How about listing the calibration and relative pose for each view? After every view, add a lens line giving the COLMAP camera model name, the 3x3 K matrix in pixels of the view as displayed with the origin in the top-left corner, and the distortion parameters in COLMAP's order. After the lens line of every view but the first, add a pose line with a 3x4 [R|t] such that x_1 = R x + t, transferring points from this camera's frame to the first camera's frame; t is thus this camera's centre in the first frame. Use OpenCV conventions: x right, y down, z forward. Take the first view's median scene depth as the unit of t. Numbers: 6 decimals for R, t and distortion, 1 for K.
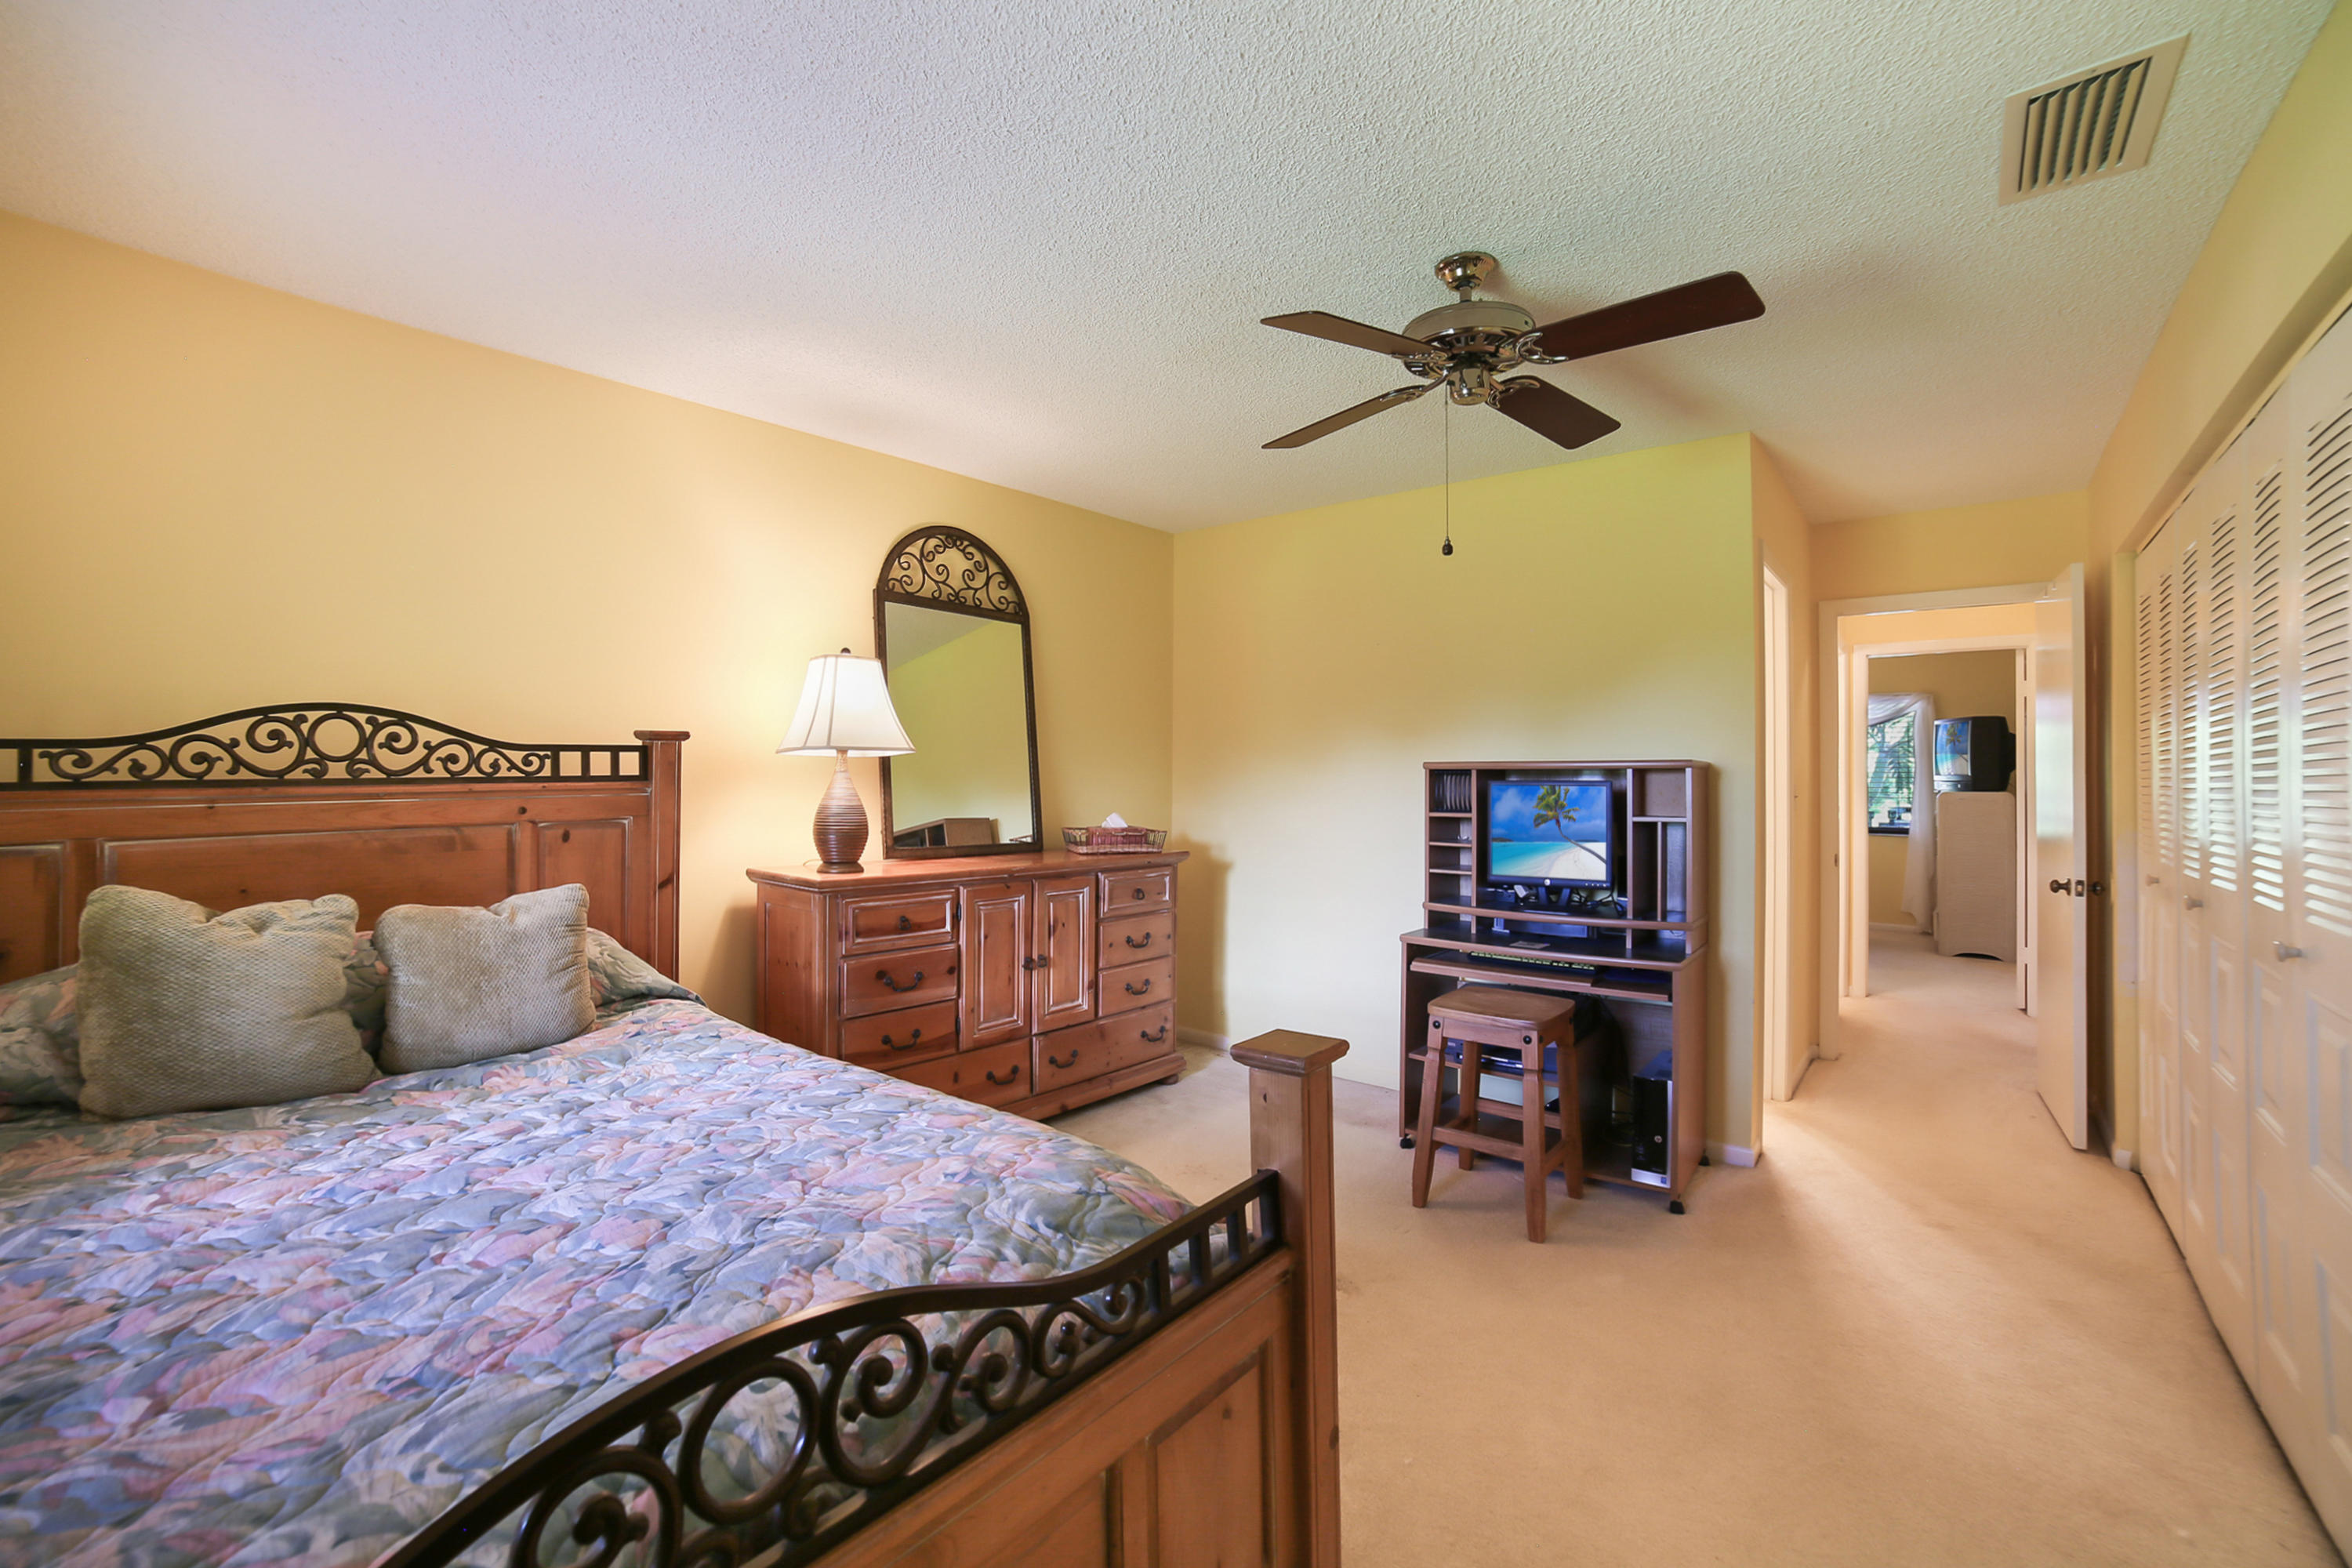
lens RADIAL K [[1046.9, 0, 1176.0], [0, 1046.9, 784.0], [0, 0, 1]] dist [-0.000257, -0.000011]
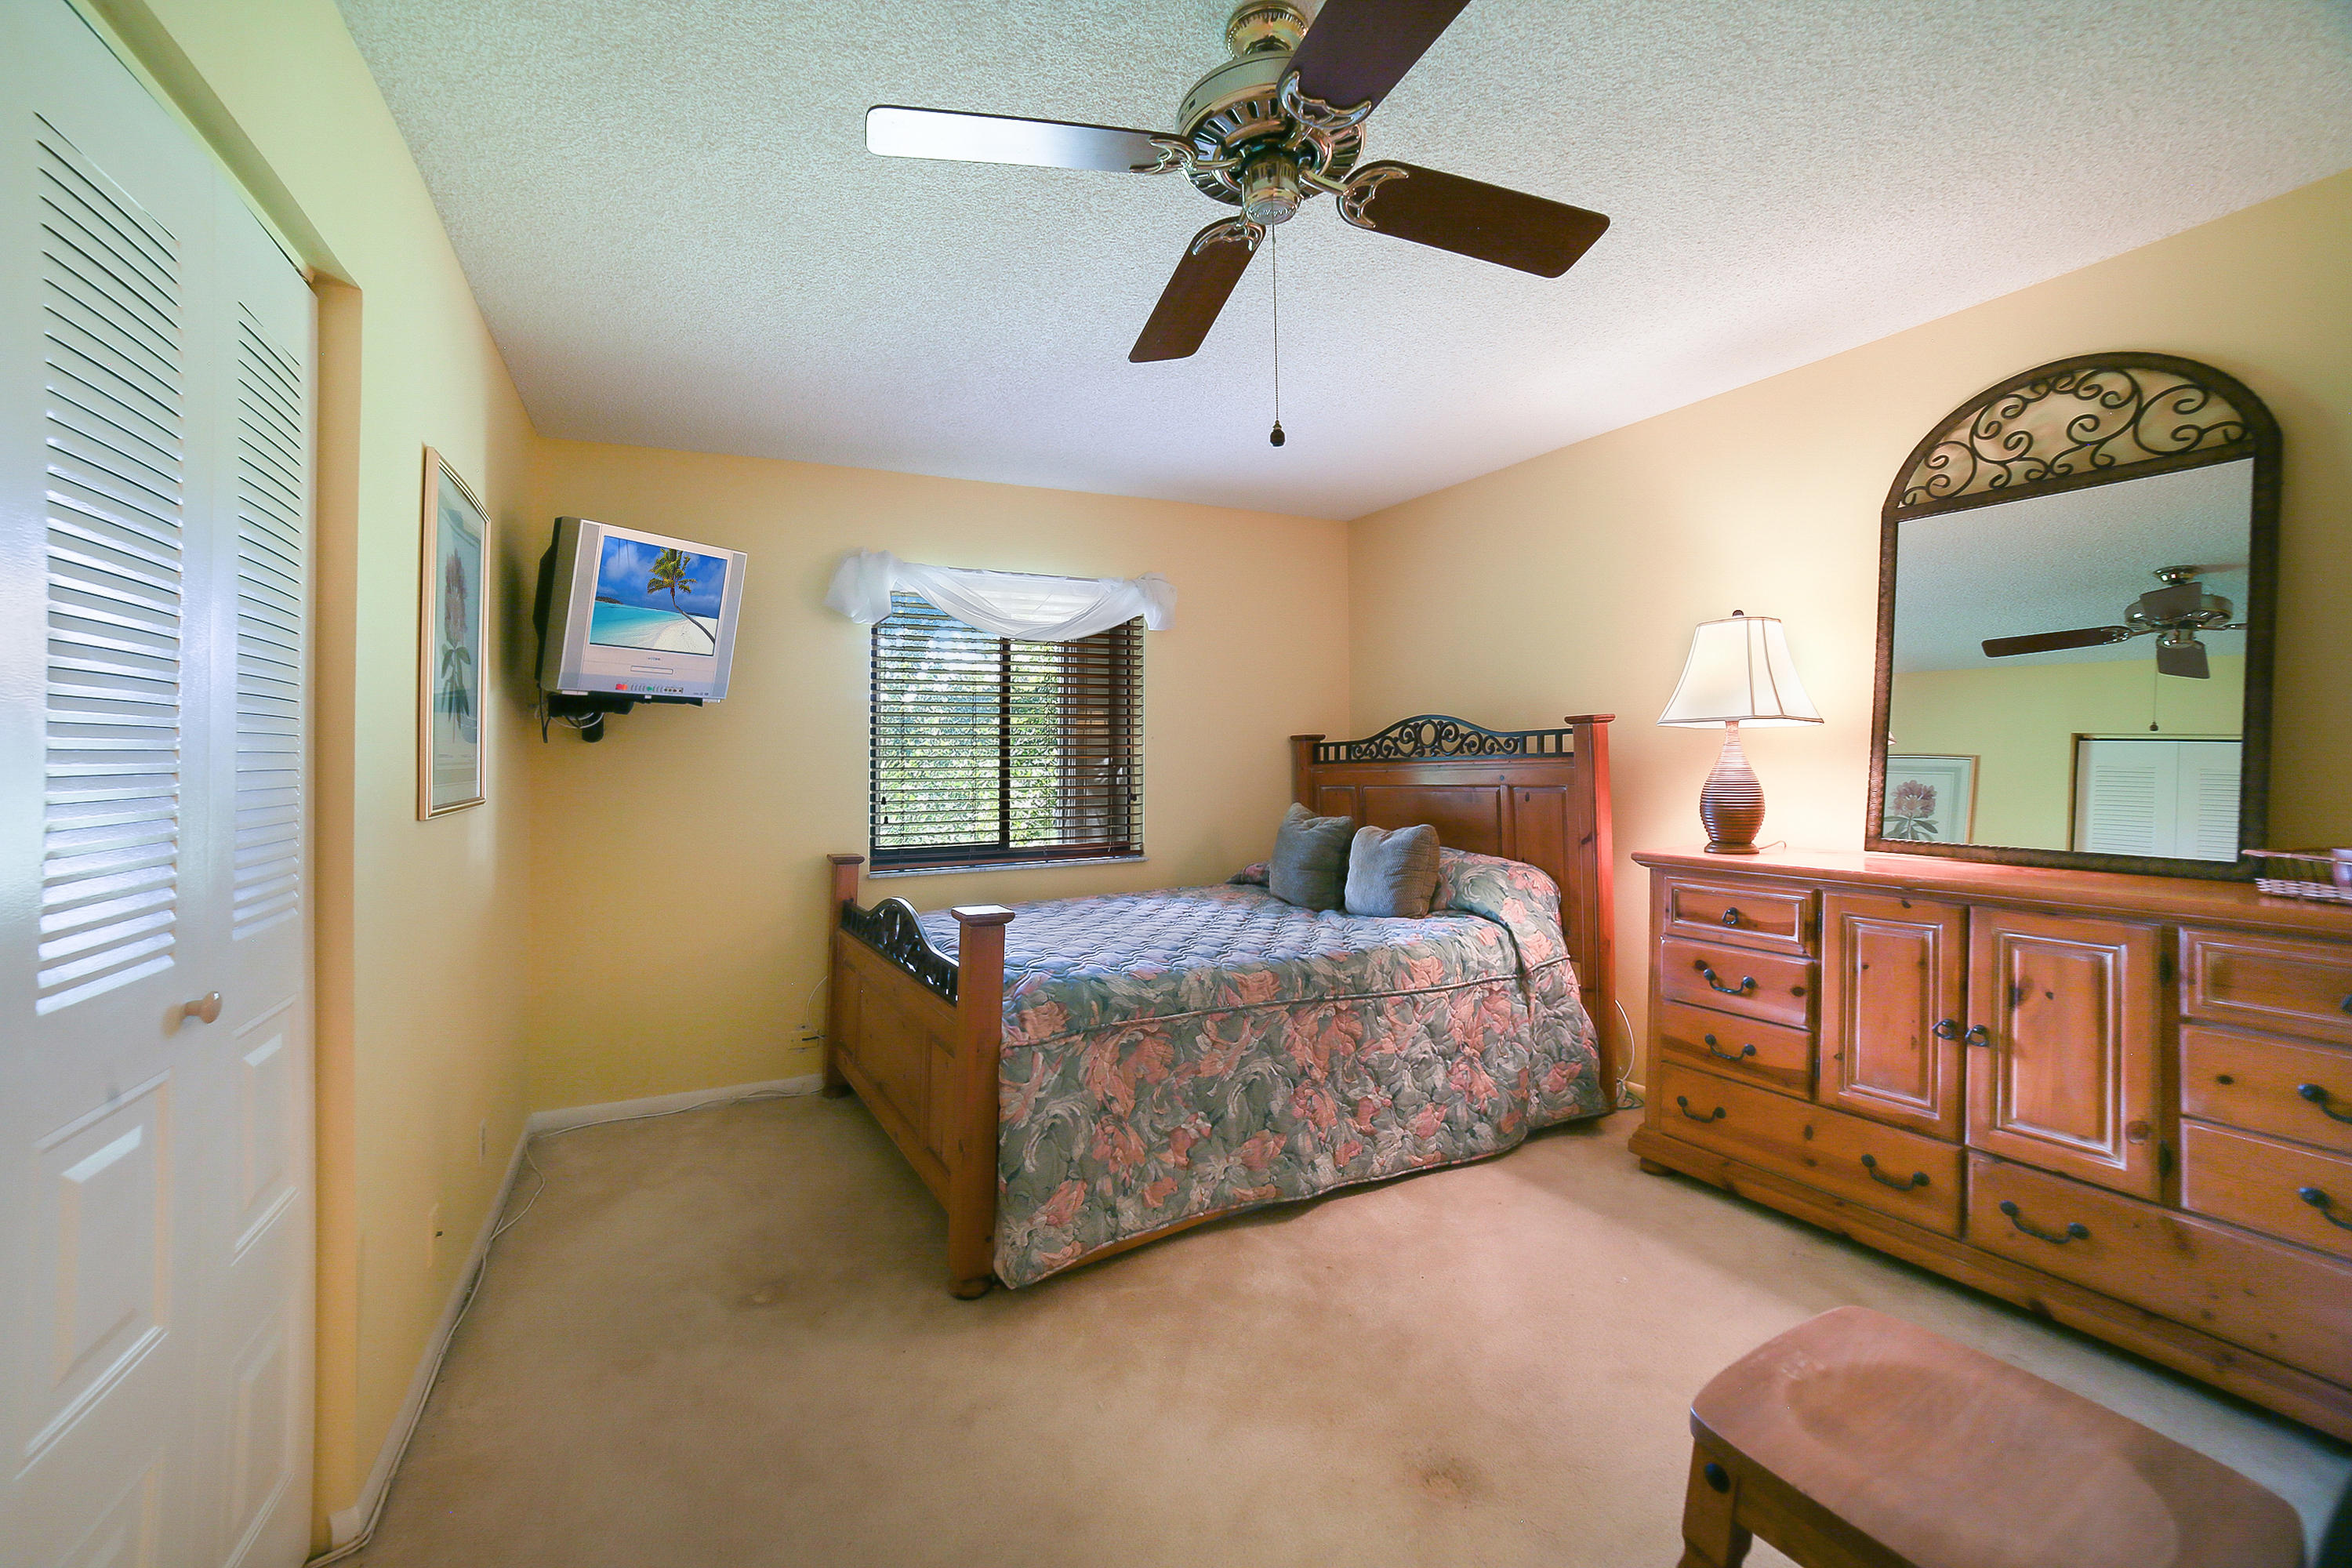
lens RADIAL K [[1055.9, 0, 1174.8], [0, 1055.9, 756.9], [0, 0, 1]] dist [0.001015, 0.000335]
pose [[-0.387495, -0.012011, -0.921794, 0.740752], [-0.004040, 0.999928, -0.011331, 0.012197], [0.921863, -0.000666, -0.387516, 0.919856]]
